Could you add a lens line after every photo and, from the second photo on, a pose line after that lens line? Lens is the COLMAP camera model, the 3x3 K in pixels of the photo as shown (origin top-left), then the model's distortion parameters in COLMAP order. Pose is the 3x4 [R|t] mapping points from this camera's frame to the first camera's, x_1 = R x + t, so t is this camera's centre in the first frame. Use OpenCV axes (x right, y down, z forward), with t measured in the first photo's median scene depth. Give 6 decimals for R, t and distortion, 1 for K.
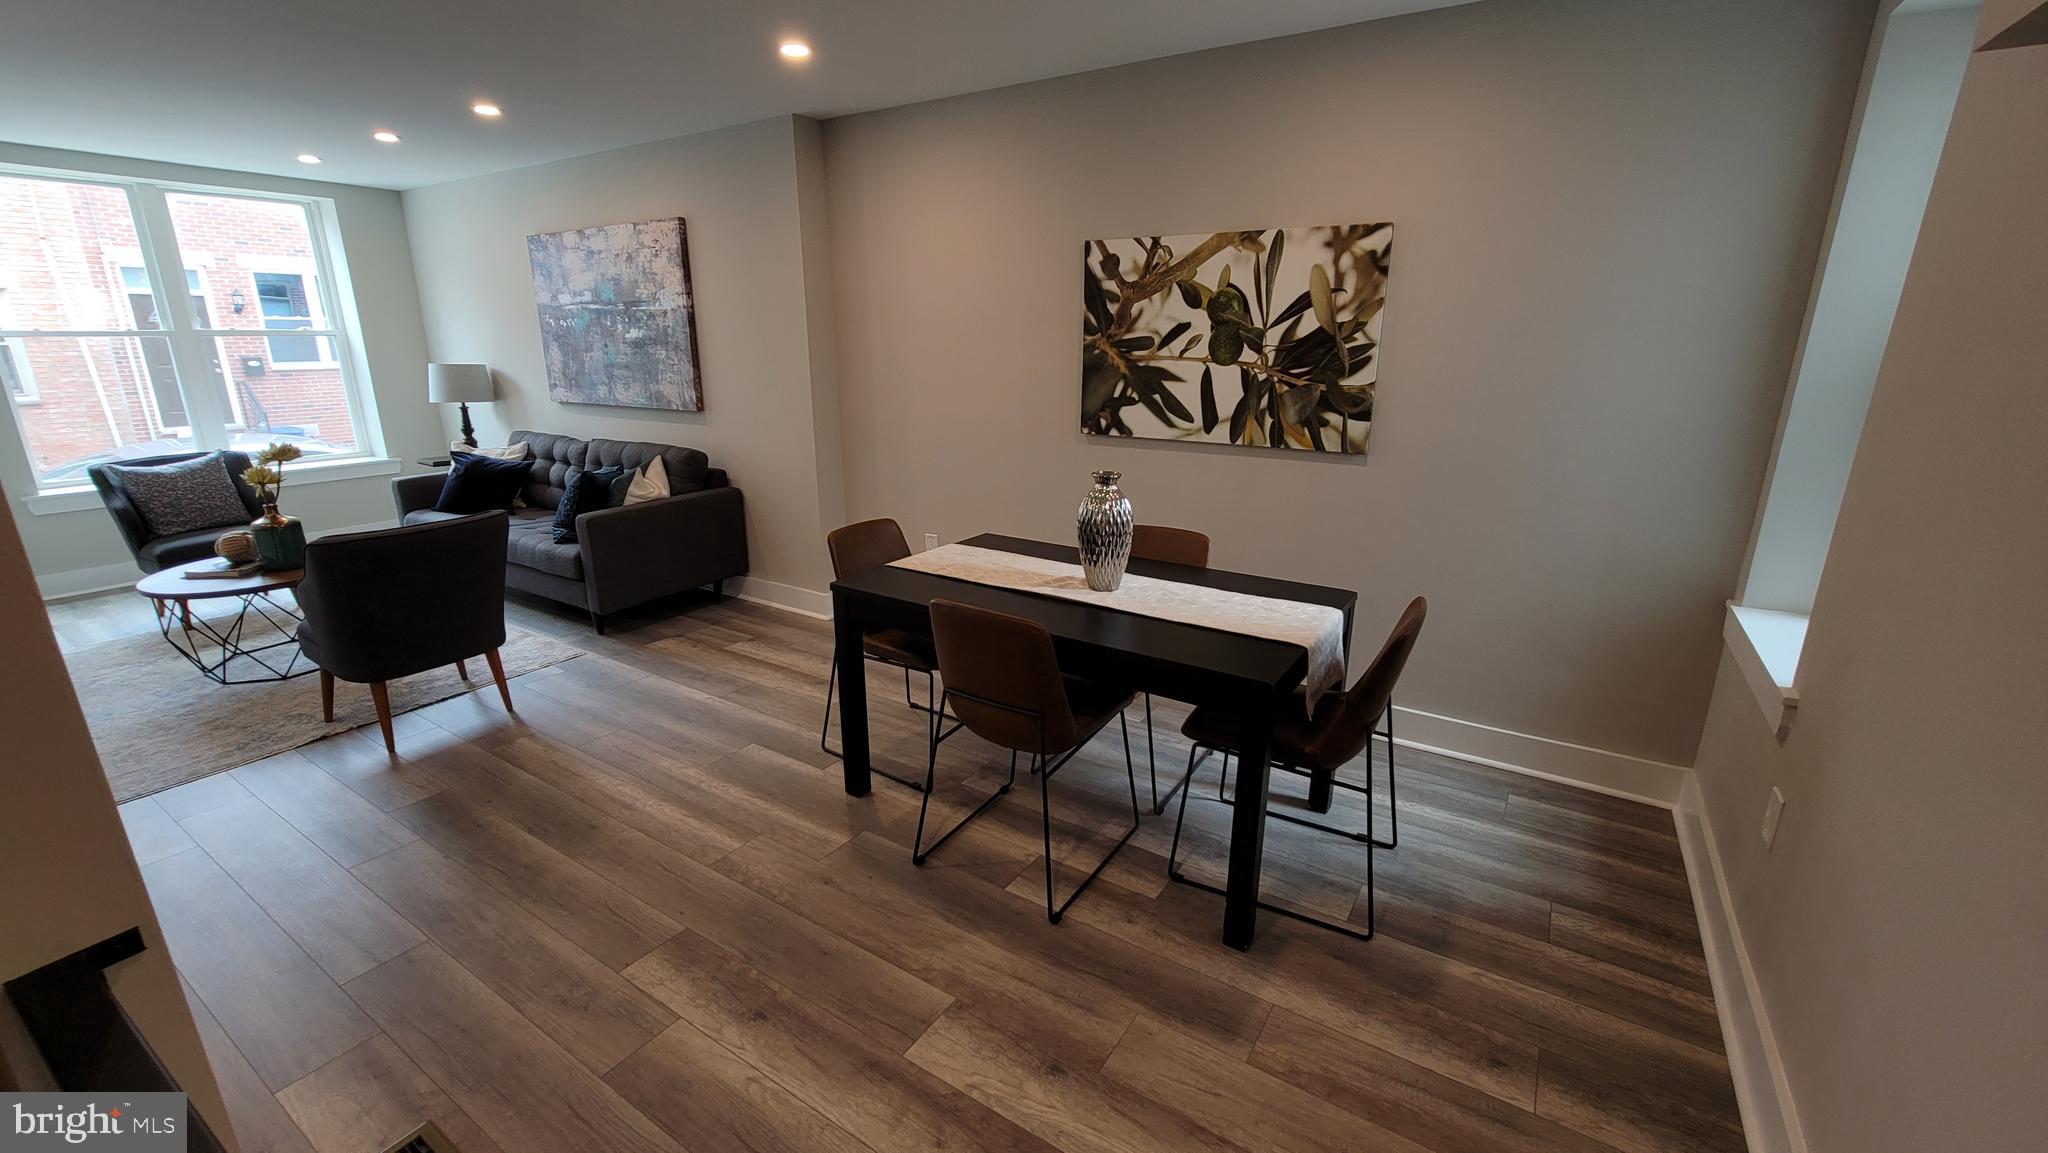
lens RADIAL K [[838.3, 0, 1026.8], [0, 838.3, 574.5], [0, 0, 1]] dist [-0.009501, 0.003216]
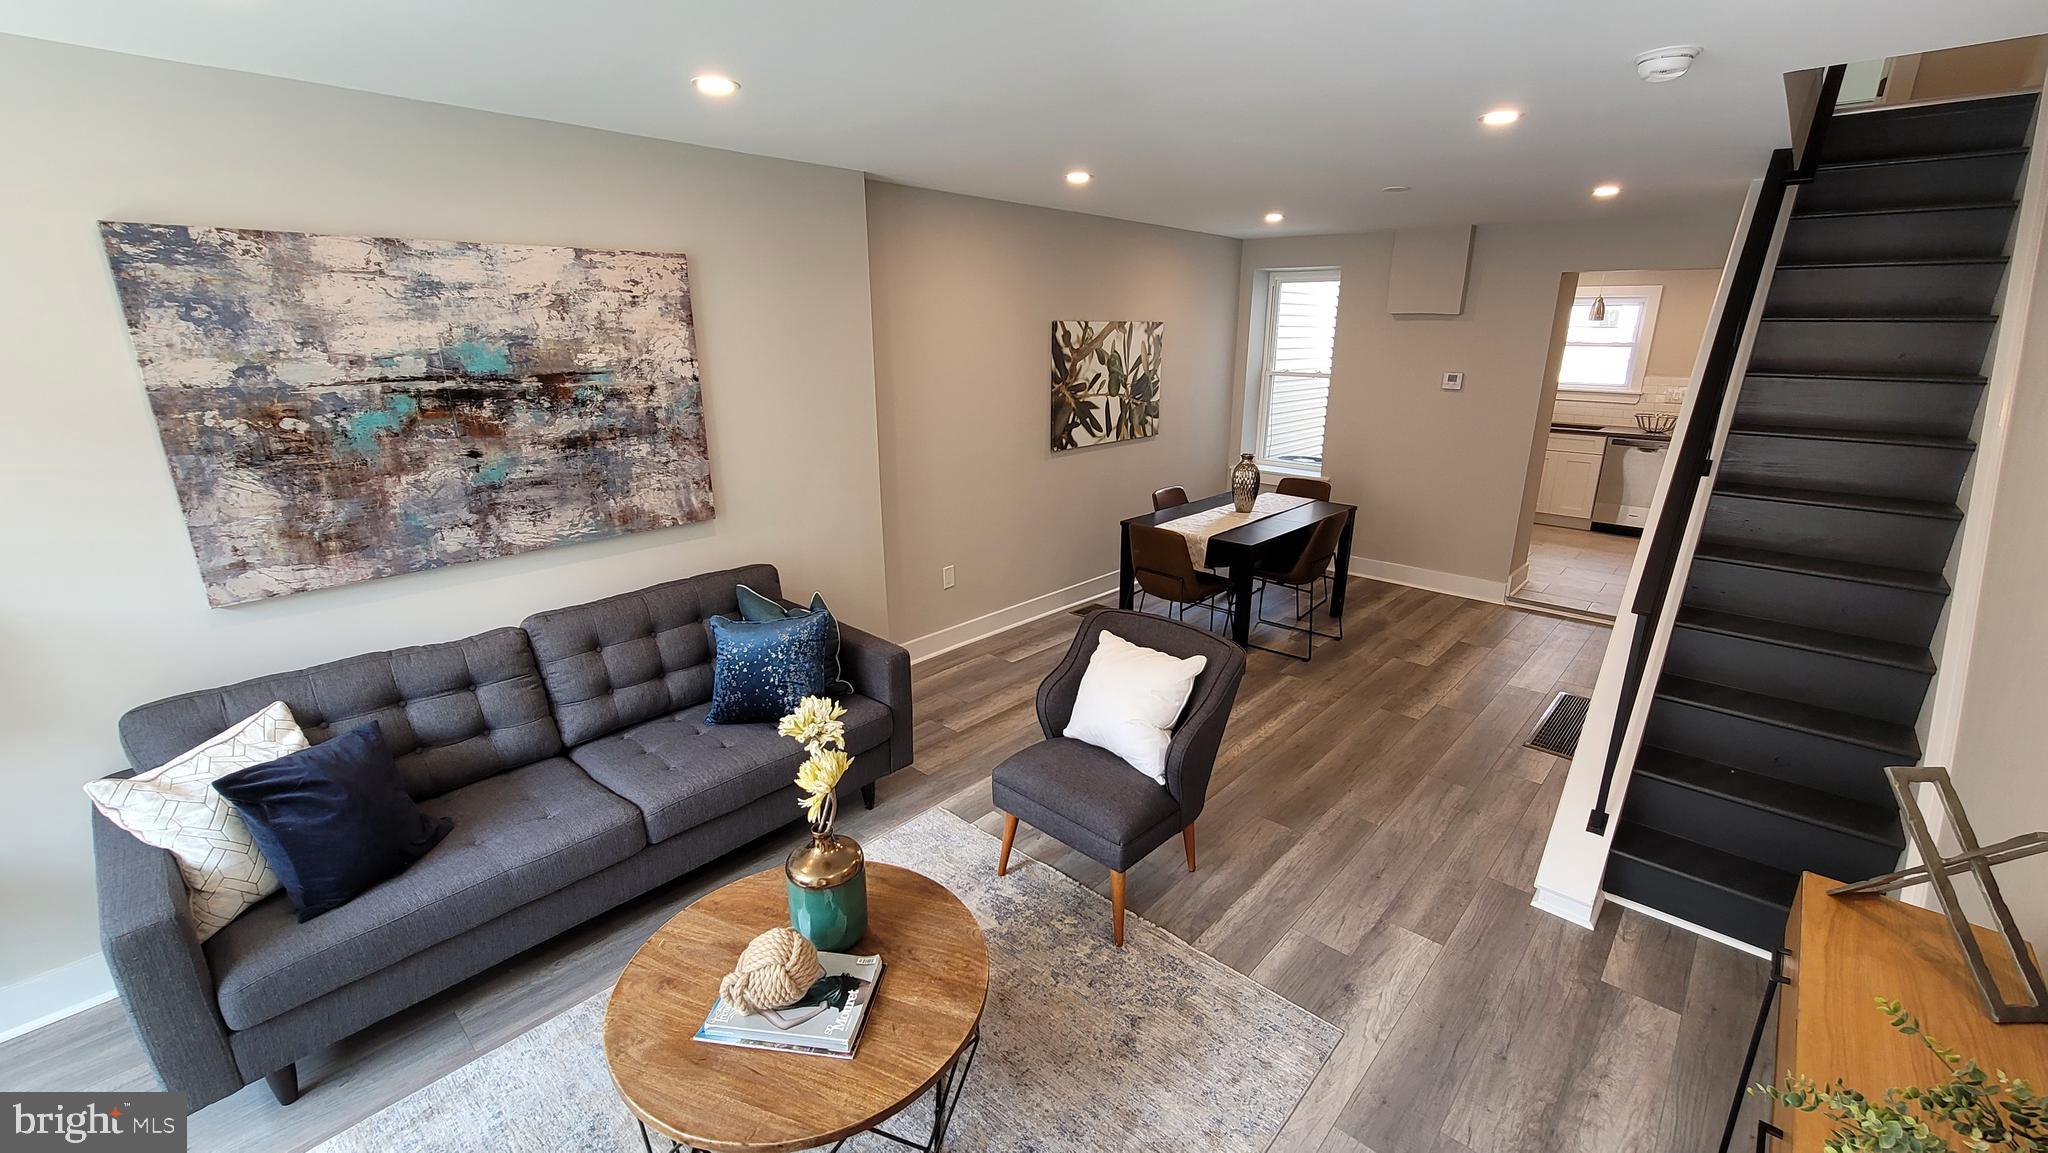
lens RADIAL K [[838.3, 0, 1026.8], [0, 838.3, 574.5], [0, 0, 1]] dist [-0.009501, 0.003216]
pose [[0.163018, -0.283645, 0.944971, -1.456371], [0.268596, 0.934367, 0.234126, -0.342125], [-0.949358, 0.215649, 0.228504, 0.811708]]
